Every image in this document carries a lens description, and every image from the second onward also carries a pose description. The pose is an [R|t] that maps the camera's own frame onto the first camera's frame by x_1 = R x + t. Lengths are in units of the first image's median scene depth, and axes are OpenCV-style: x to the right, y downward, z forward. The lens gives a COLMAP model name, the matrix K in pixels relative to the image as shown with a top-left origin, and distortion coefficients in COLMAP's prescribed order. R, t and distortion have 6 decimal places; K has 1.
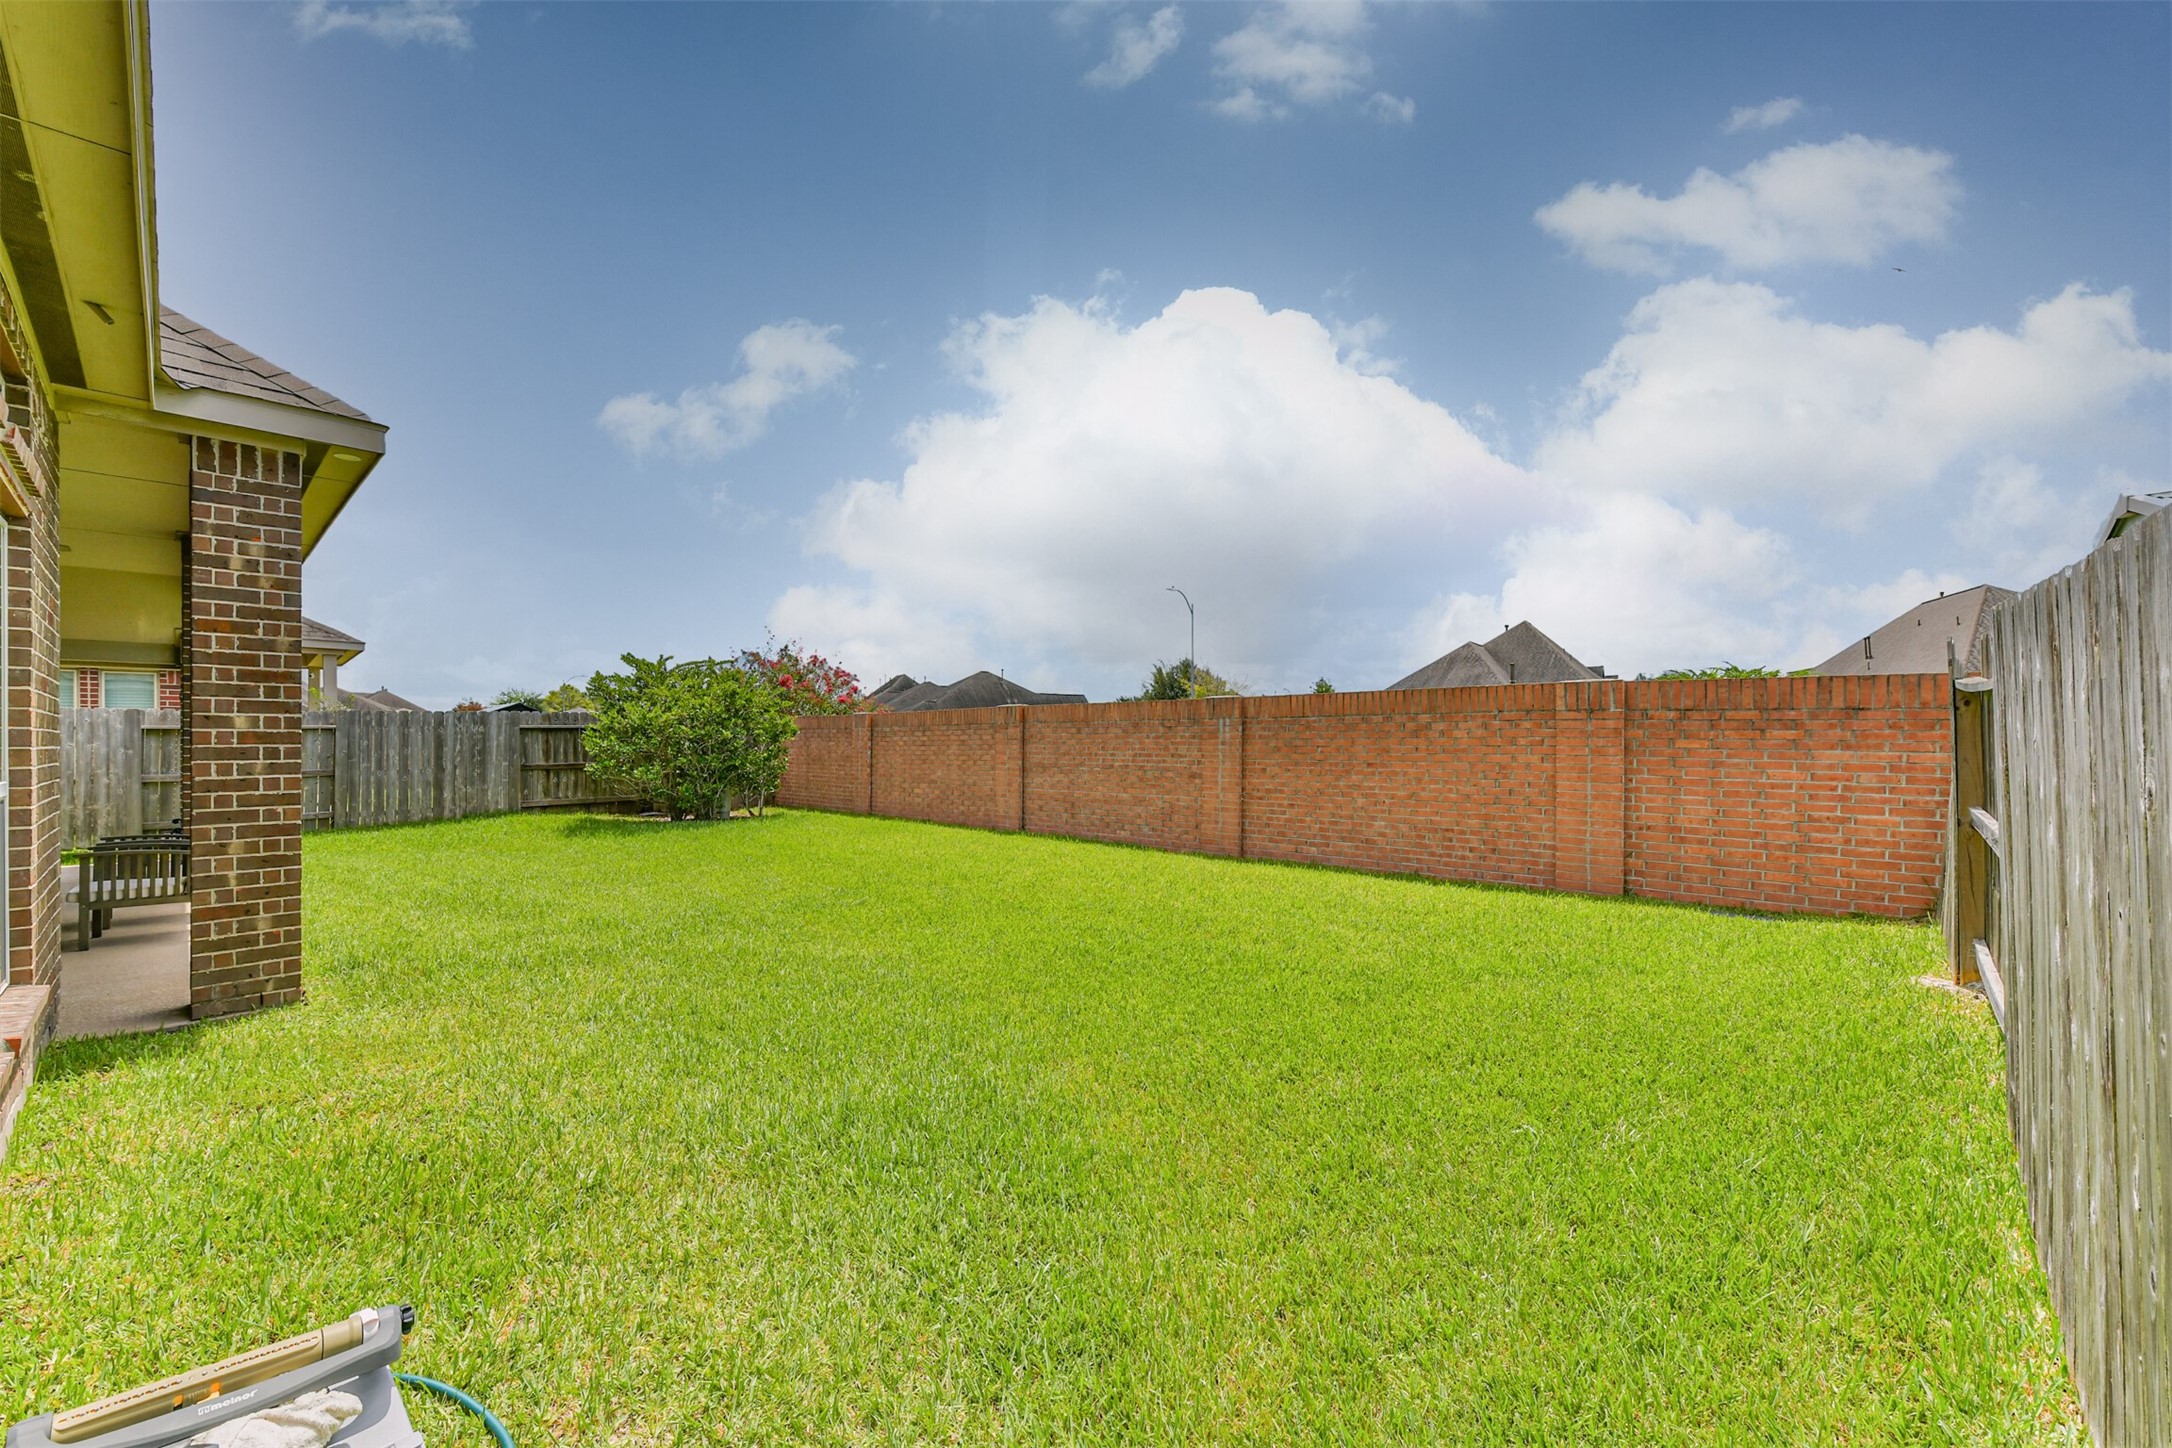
lens RADIAL K [[855.6, 0, 1084.4], [0, 855.6, 738.7], [0, 0, 1]] dist [0.000679, 0.000131]
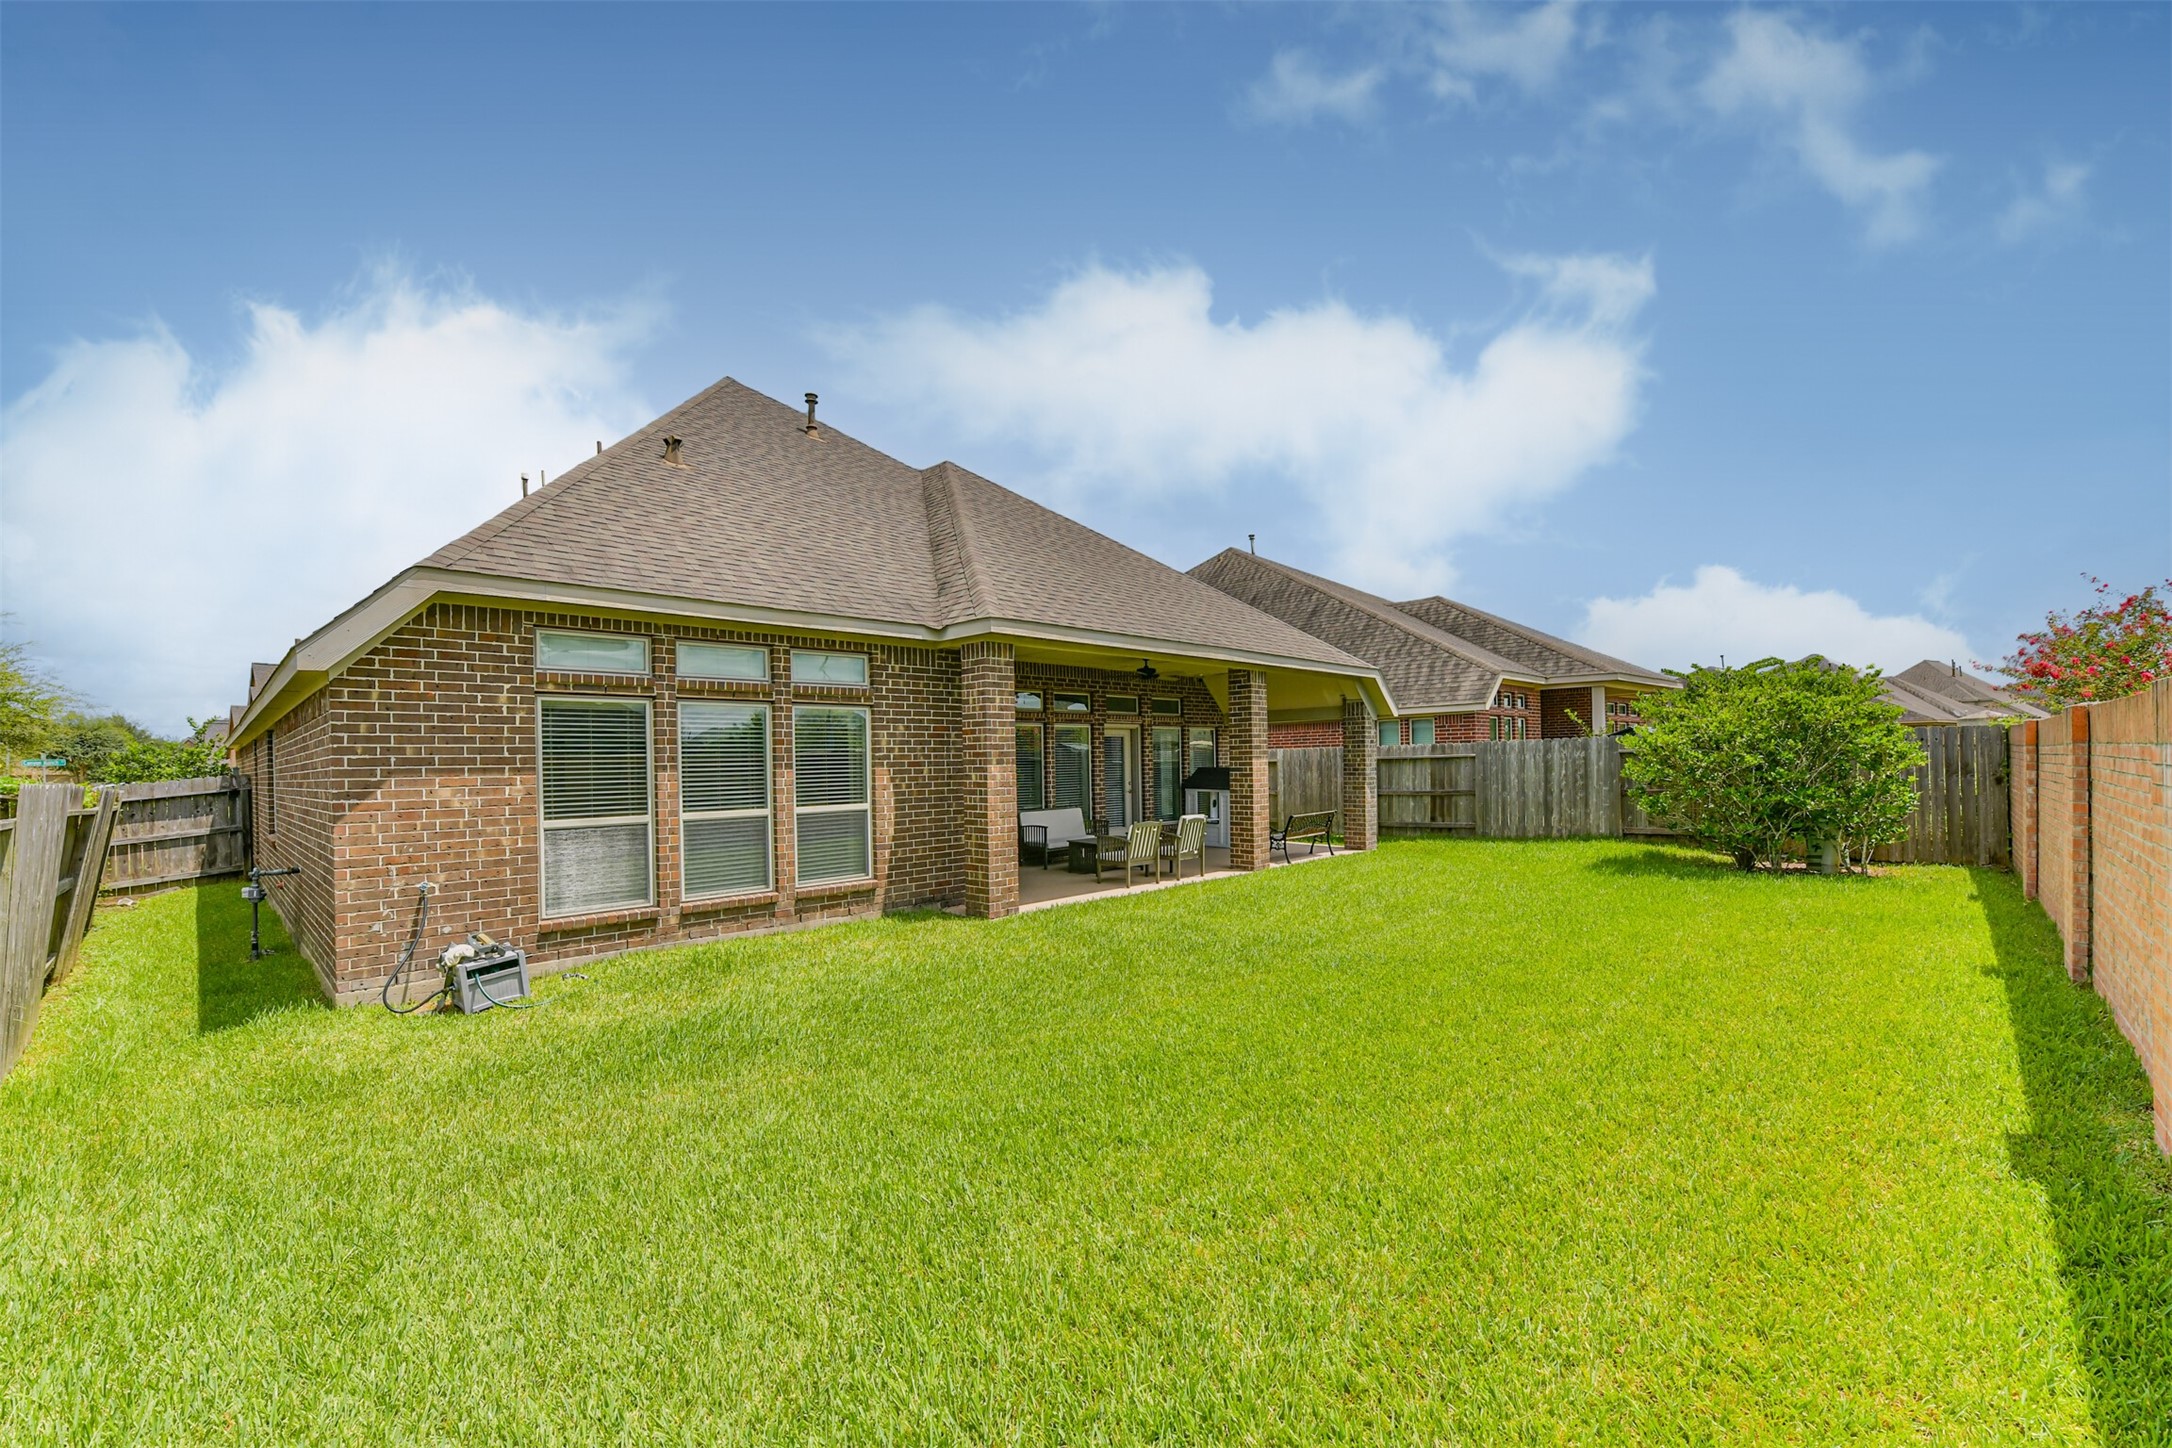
lens RADIAL K [[843.3, 0, 1088.6], [0, 843.3, 753.3], [0, 0, 1]] dist [0.000493, 0.000238]
pose [[-0.038845, -0.007930, -0.999214, 0.357017], [0.022355, 0.999711, -0.008803, -0.017936], [0.998995, -0.022680, -0.038657, 0.461128]]
